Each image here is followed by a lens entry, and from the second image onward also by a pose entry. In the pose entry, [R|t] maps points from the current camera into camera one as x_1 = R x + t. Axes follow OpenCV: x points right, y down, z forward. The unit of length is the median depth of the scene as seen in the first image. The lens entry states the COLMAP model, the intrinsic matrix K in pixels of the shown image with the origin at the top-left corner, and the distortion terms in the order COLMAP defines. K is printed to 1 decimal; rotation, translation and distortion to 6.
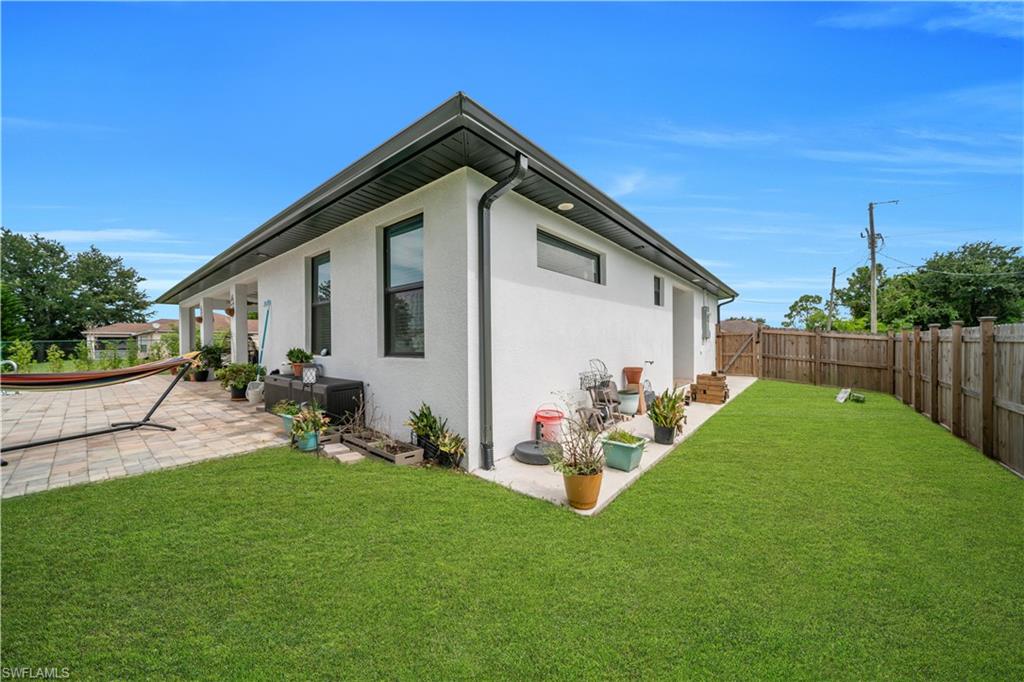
lens RADIAL K [[353.7, 0, 514.7], [0, 353.7, 347.1], [0, 0, 1]] dist [0.001662, -0.001319]
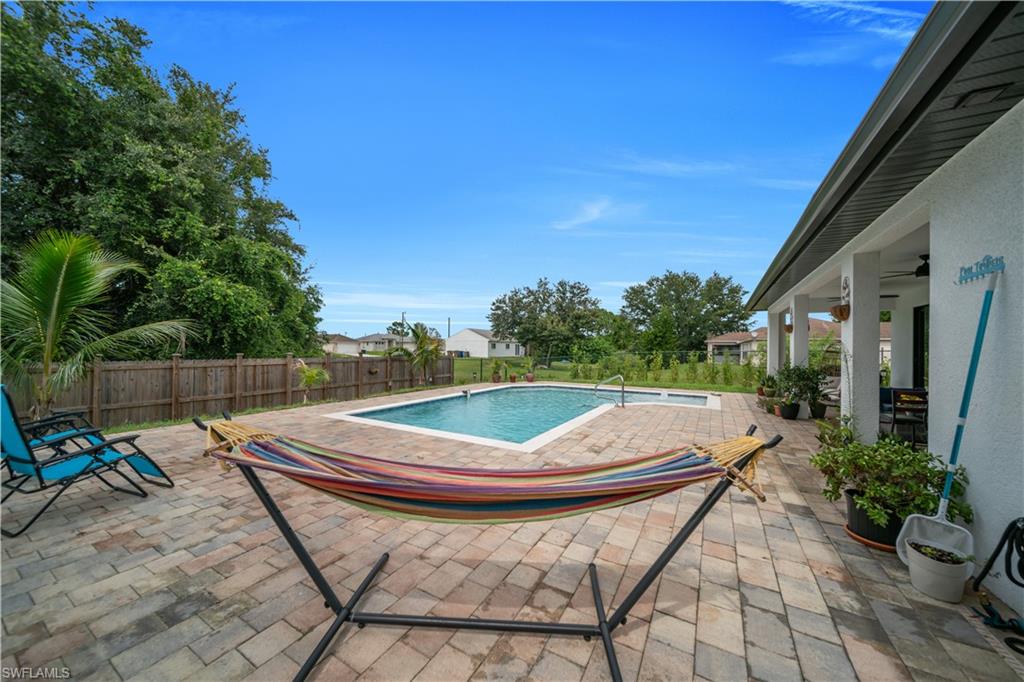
lens RADIAL K [[353.7, 0, 514.7], [0, 353.7, 347.1], [0, 0, 1]] dist [0.001662, -0.001319]
pose [[0.171089, 0.006262, -0.985236, -0.099700], [-0.020777, 0.999780, 0.002747, -0.010543], [0.985037, 0.020000, 0.171181, 0.117447]]
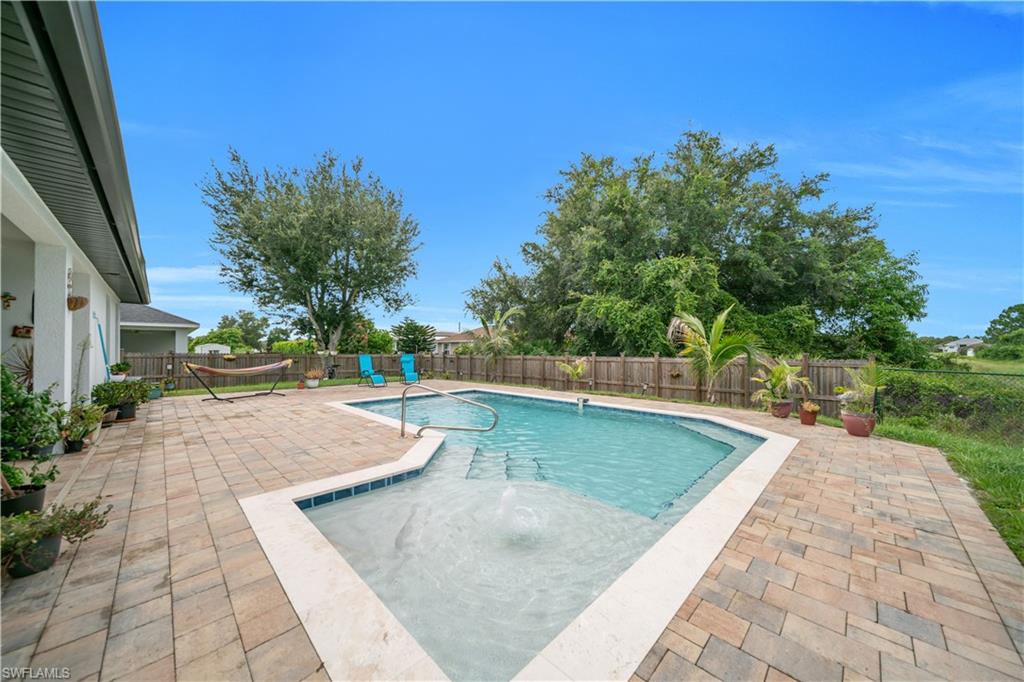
lens RADIAL K [[353.7, 0, 514.7], [0, 353.7, 347.1], [0, 0, 1]] dist [0.001662, -0.001319]
pose [[-0.995606, 0.007768, 0.093318, -0.396121], [0.008073, 0.999963, 0.002885, -0.008312], [-0.093292, 0.003626, -0.995632, 0.390521]]
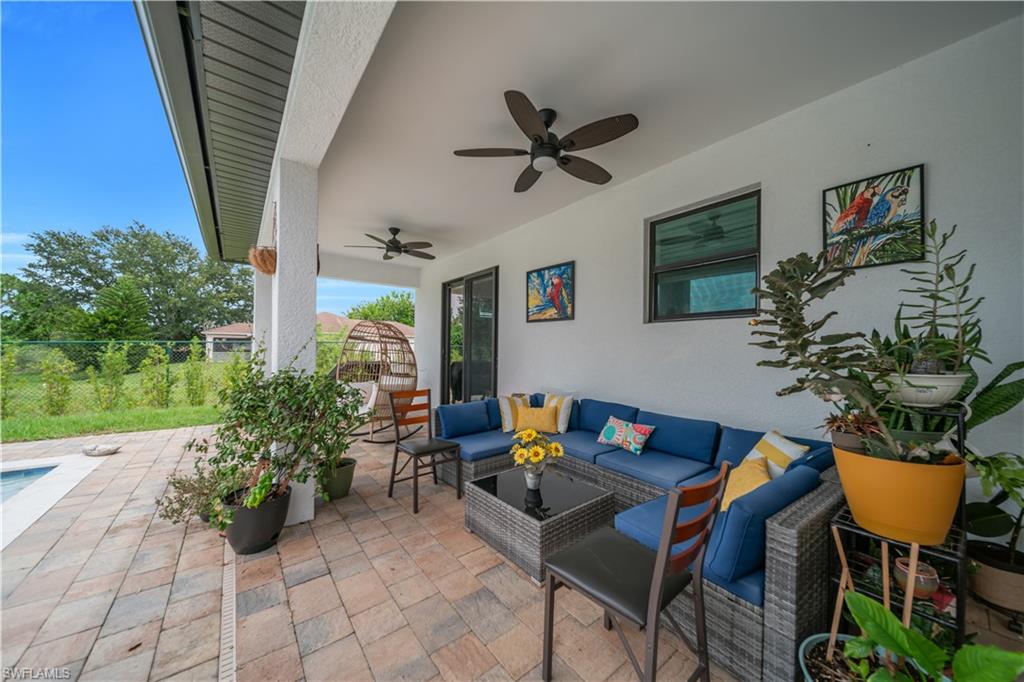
lens RADIAL K [[353.7, 0, 514.7], [0, 353.7, 347.1], [0, 0, 1]] dist [0.001662, -0.001319]
pose [[0.977084, 0.016621, -0.212204, -0.224557], [-0.020094, 0.999697, -0.014218, -0.006861], [0.211903, 0.018156, 0.977122, 0.266938]]
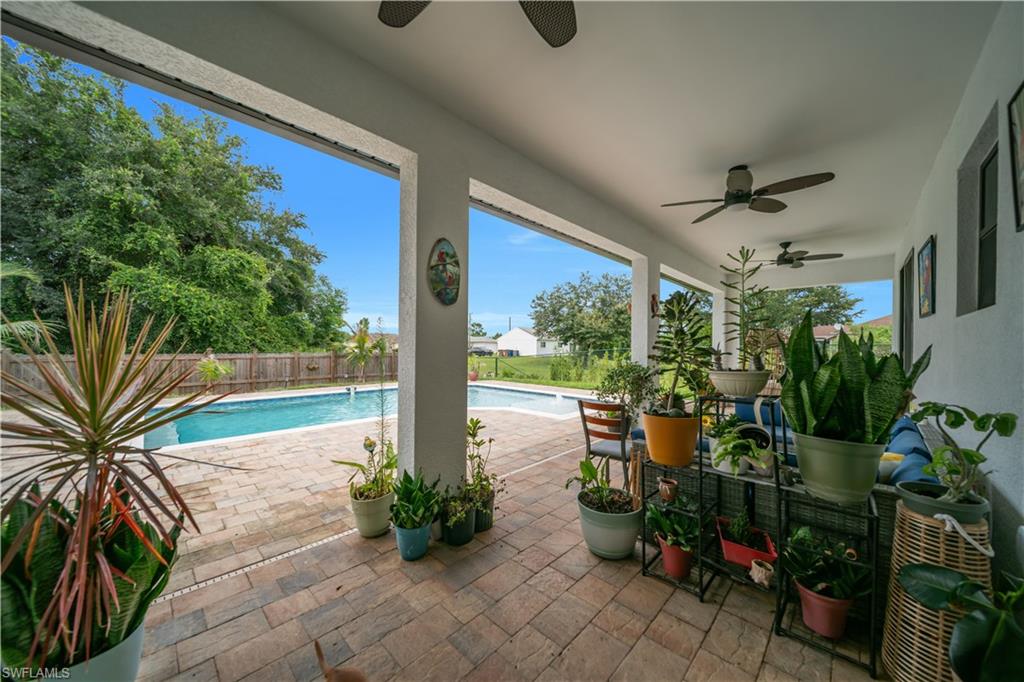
lens RADIAL K [[353.7, 0, 514.7], [0, 353.7, 347.1], [0, 0, 1]] dist [0.001662, -0.001319]
pose [[-0.073712, 0.006901, -0.997256, -0.129262], [-0.014916, 0.999857, 0.008021, -0.008864], [0.997168, 0.015467, -0.073599, 0.289373]]
